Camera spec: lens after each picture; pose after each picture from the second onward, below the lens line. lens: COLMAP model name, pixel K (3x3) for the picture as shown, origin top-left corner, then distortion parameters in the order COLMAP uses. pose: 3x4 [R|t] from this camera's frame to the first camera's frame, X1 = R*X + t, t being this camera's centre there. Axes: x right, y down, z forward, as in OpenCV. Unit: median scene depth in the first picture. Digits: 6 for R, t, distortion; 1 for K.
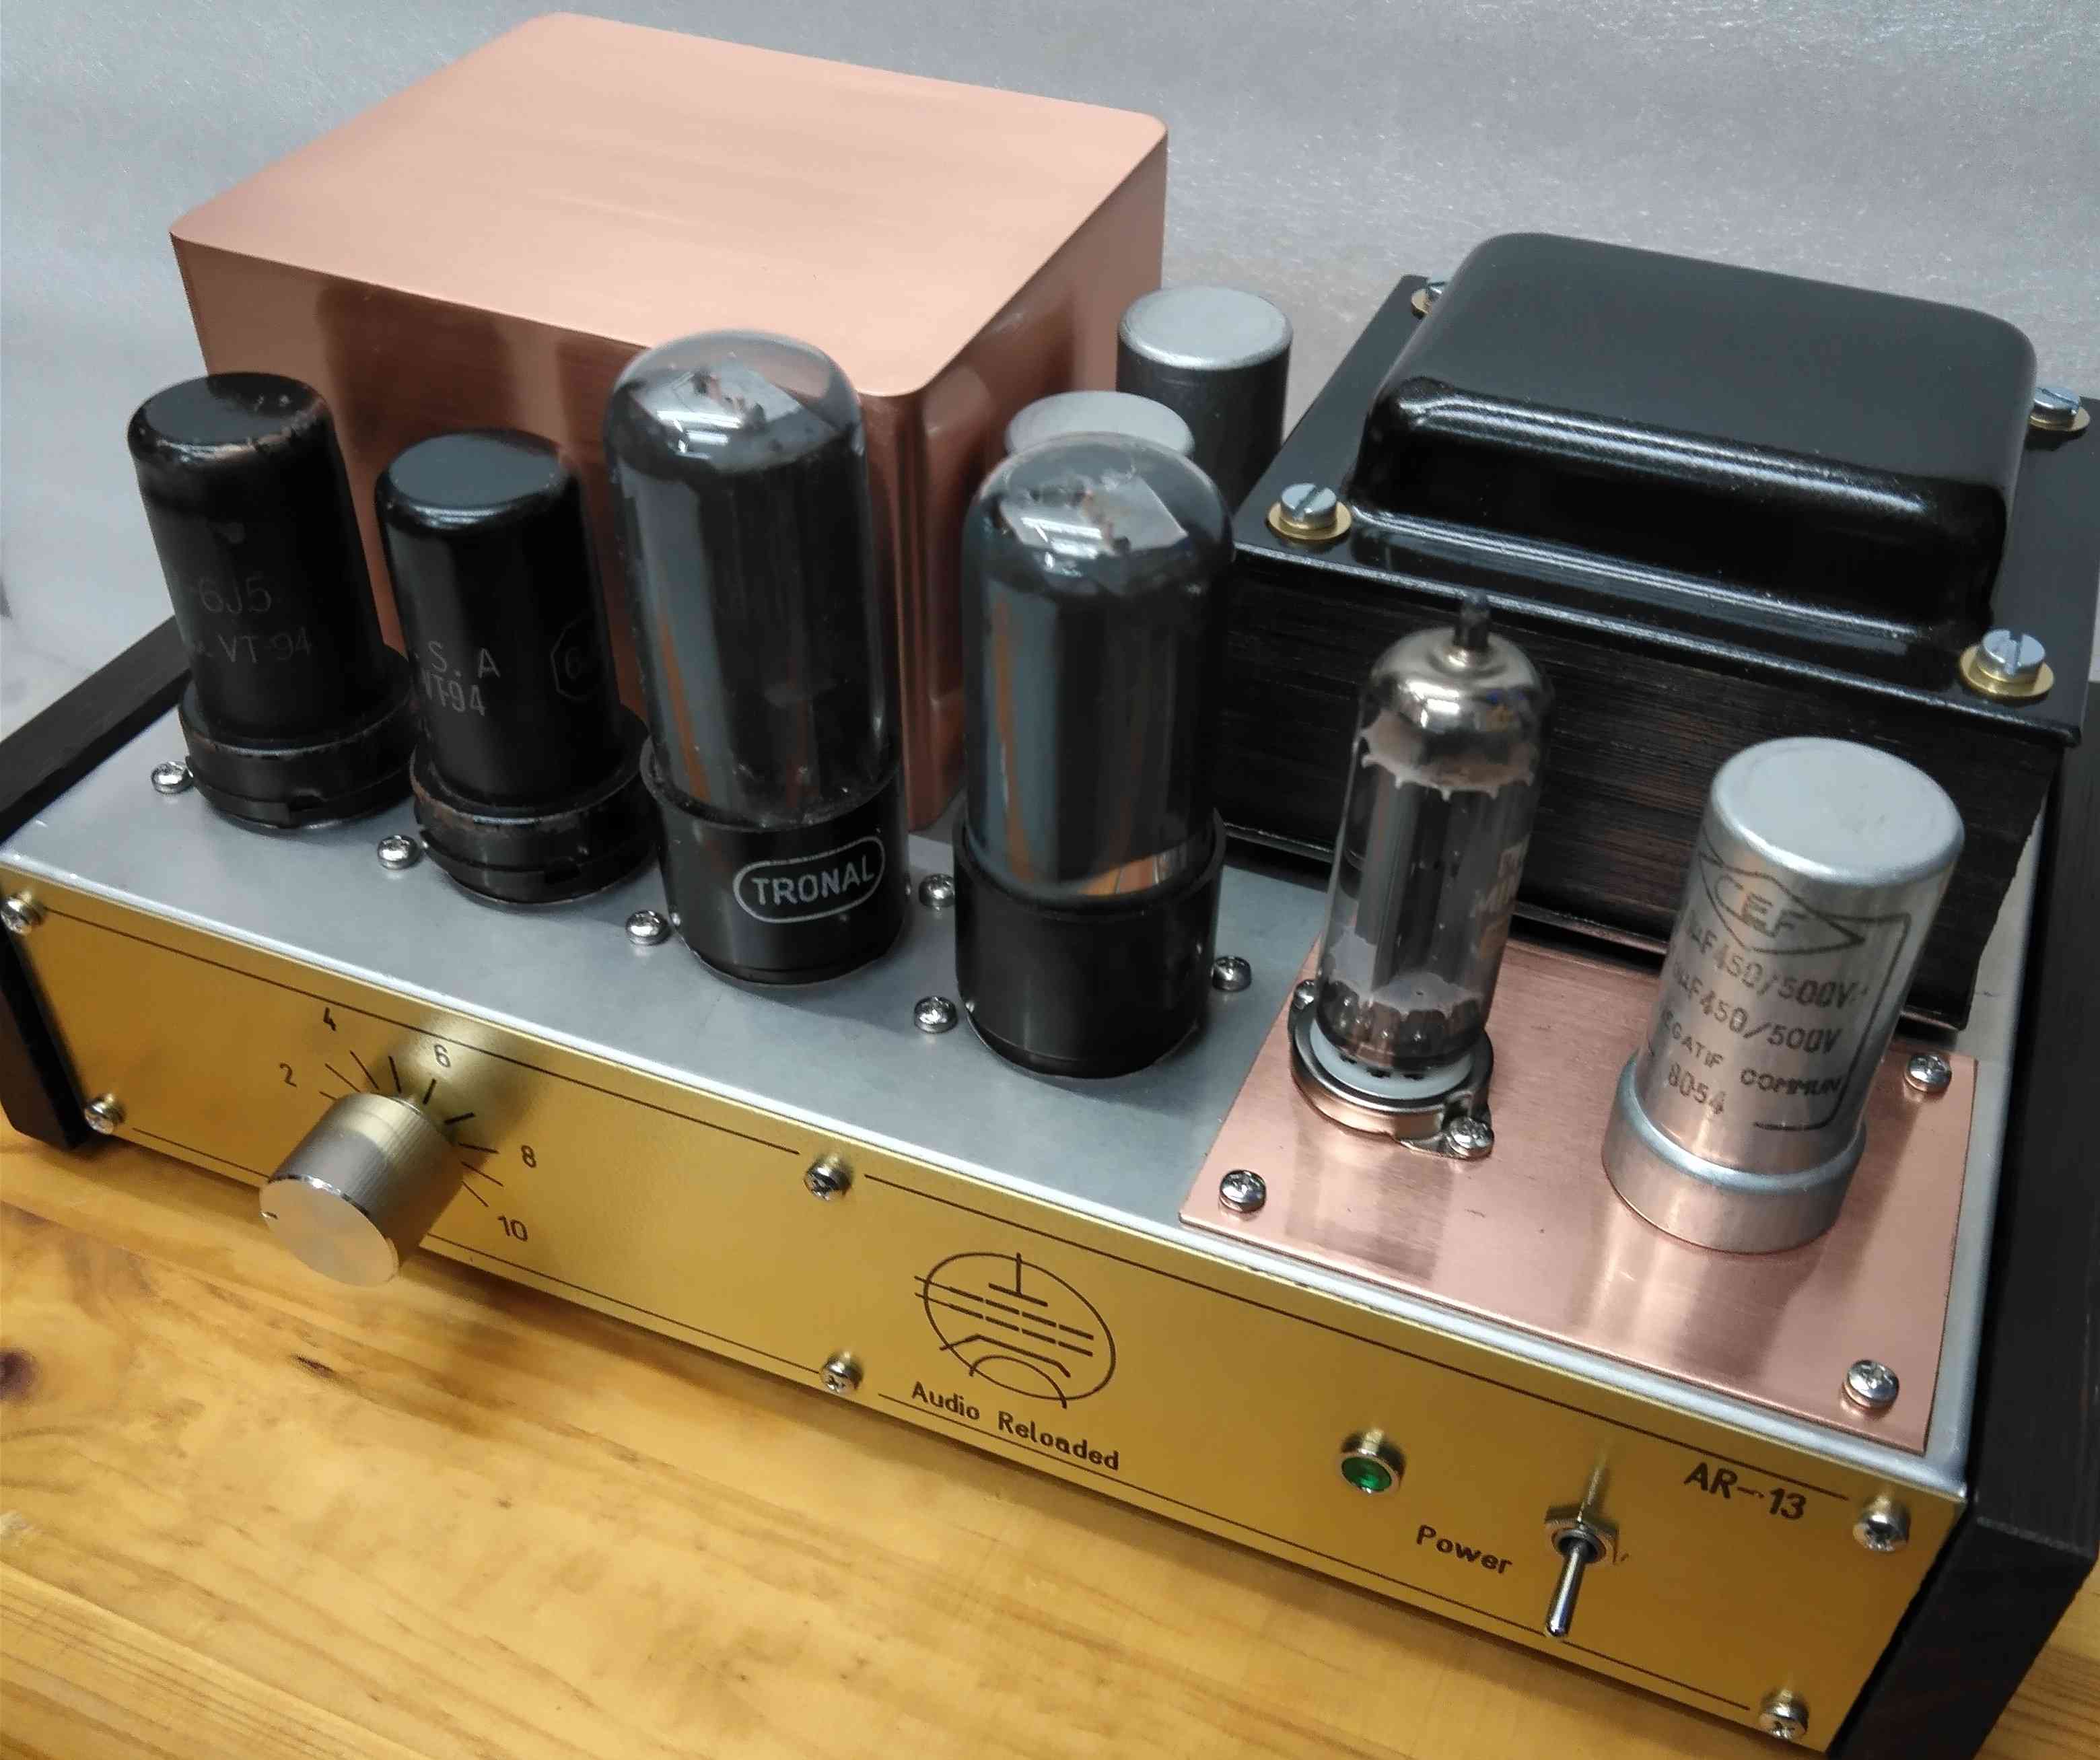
lens RADIAL K [[2130.9, 0, 1100.8], [0, 2130.9, 867.5], [0, 0, 1]] dist [0.026987, 0.000000]
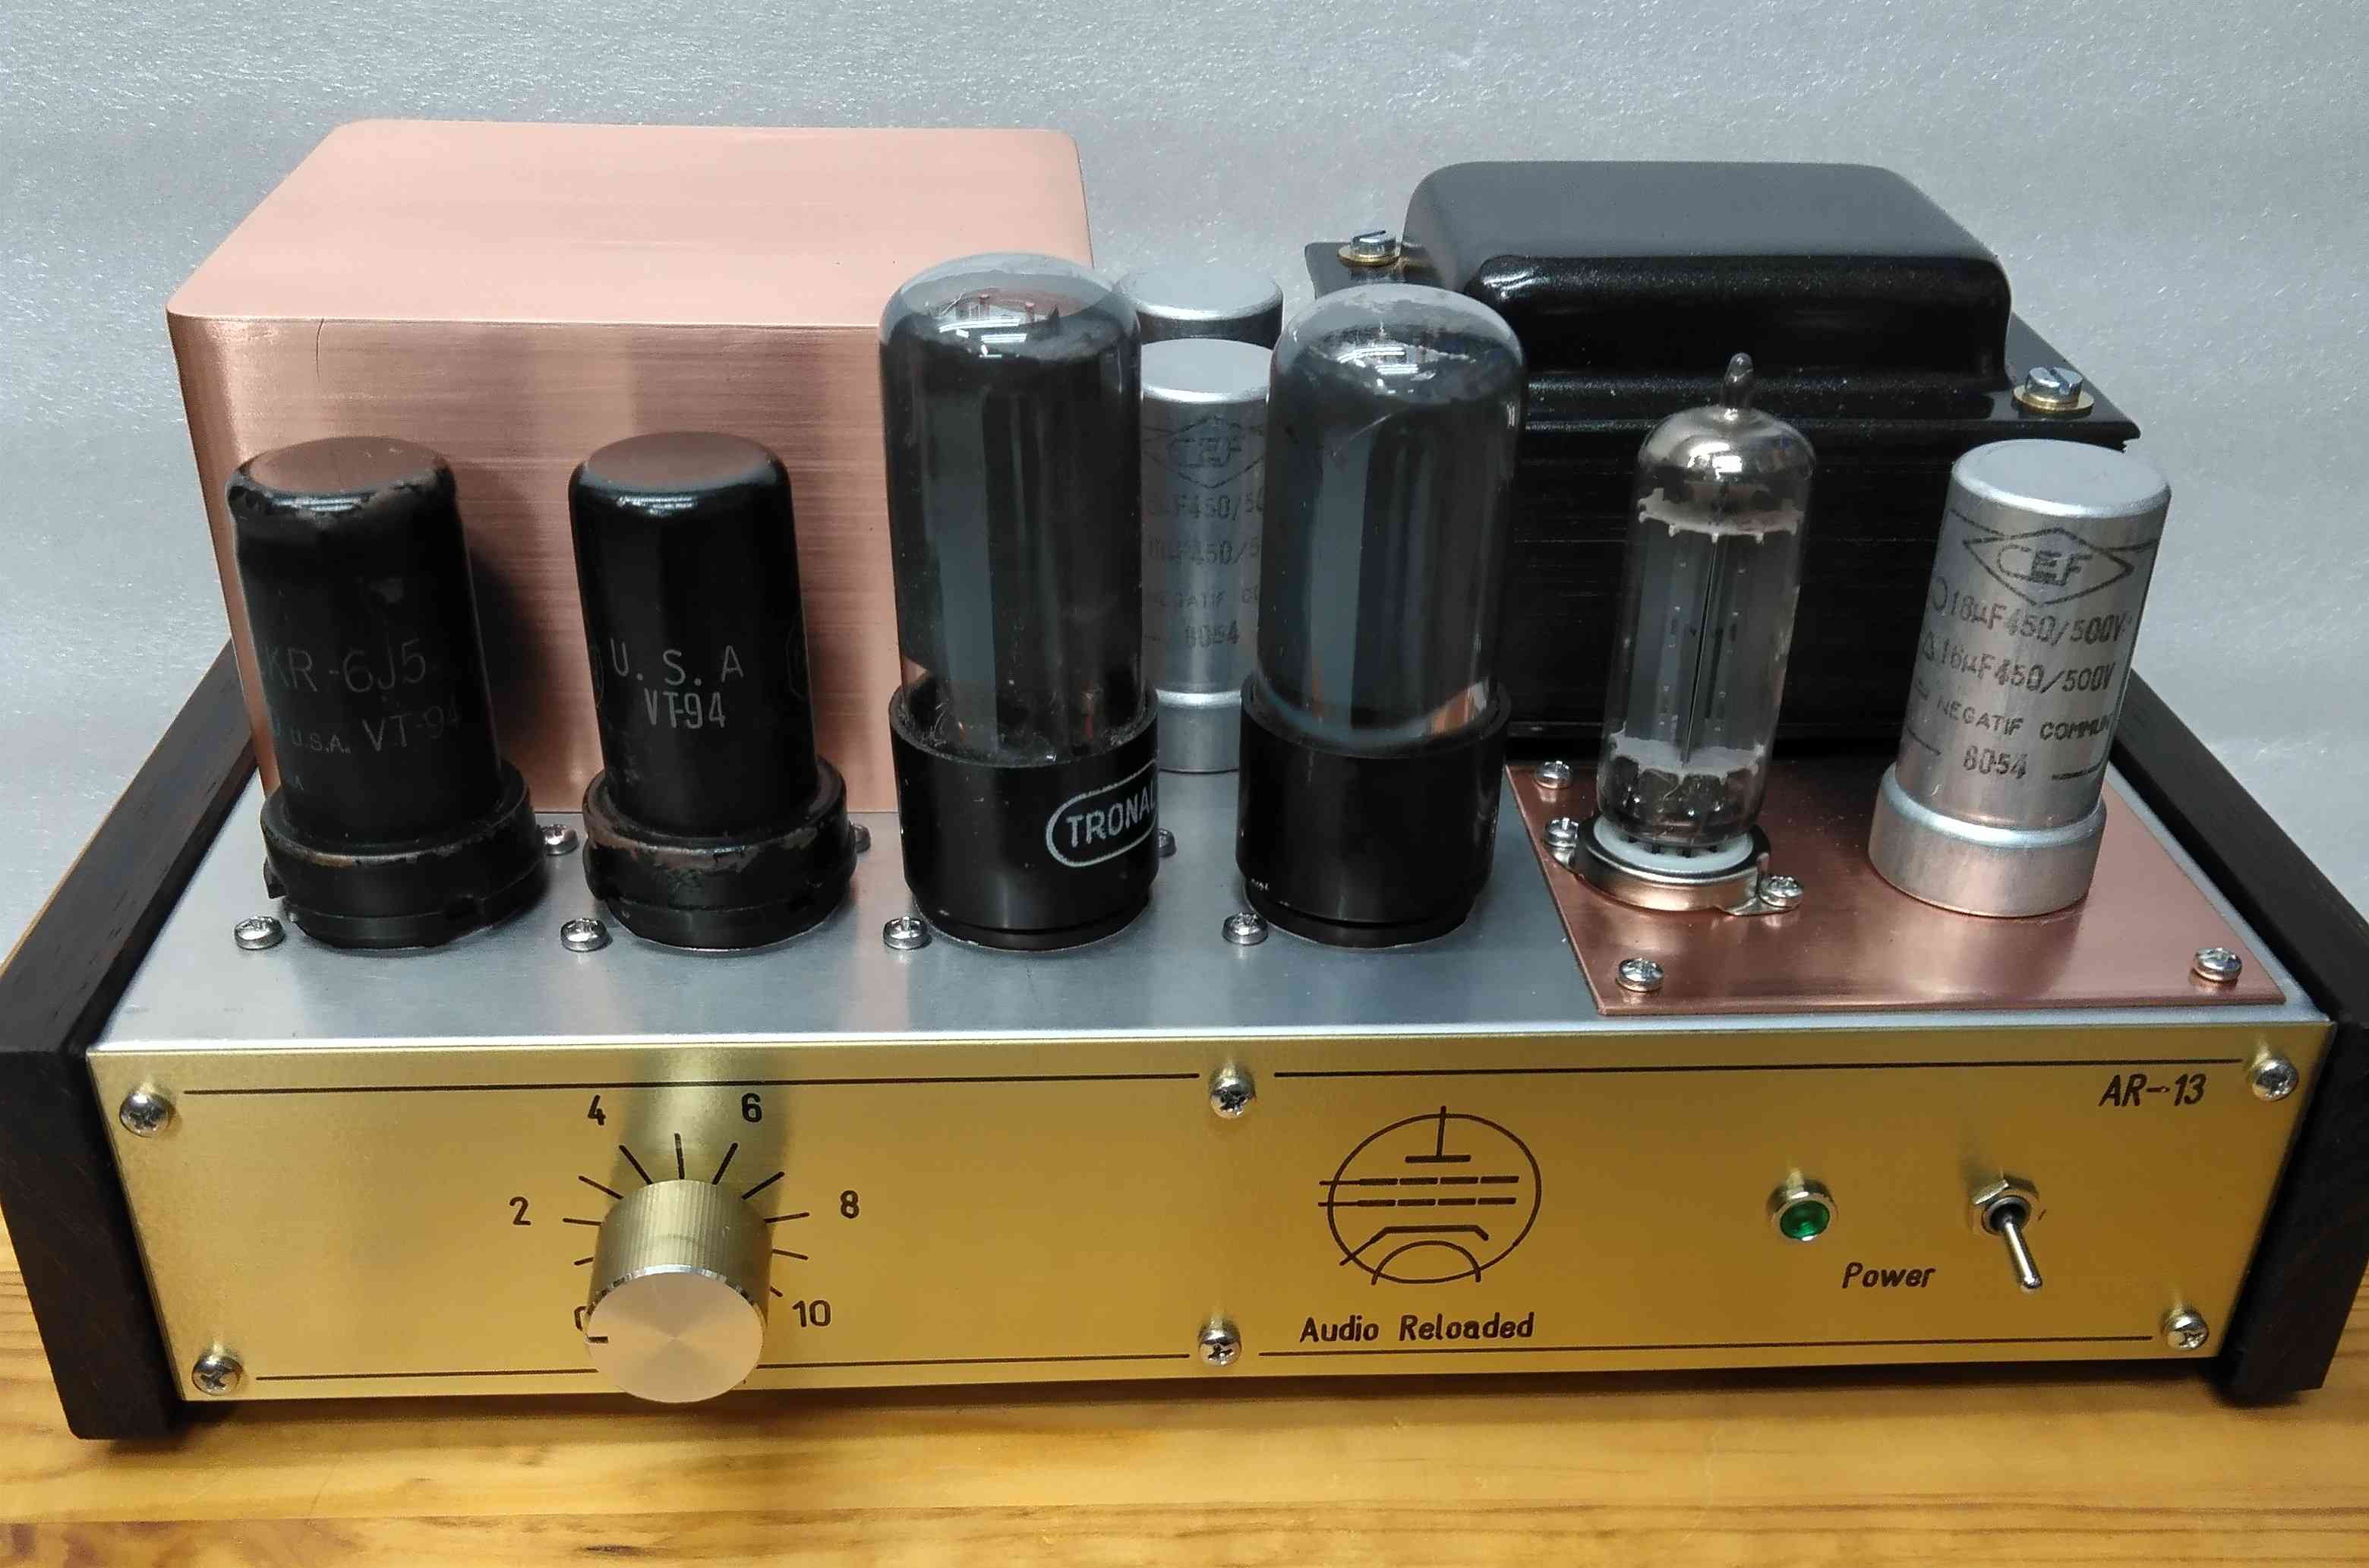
lens RADIAL K [[2336.5, 0, 1161.7], [0, 2336.5, 860.7], [0, 0, 1]] dist [0.035017, 0.000000]
pose [[0.905958, -0.212486, 0.366182, -0.513800], [0.270028, 0.956172, -0.113224, 0.154456], [-0.326075, 0.201455, 0.923629, 0.014490]]
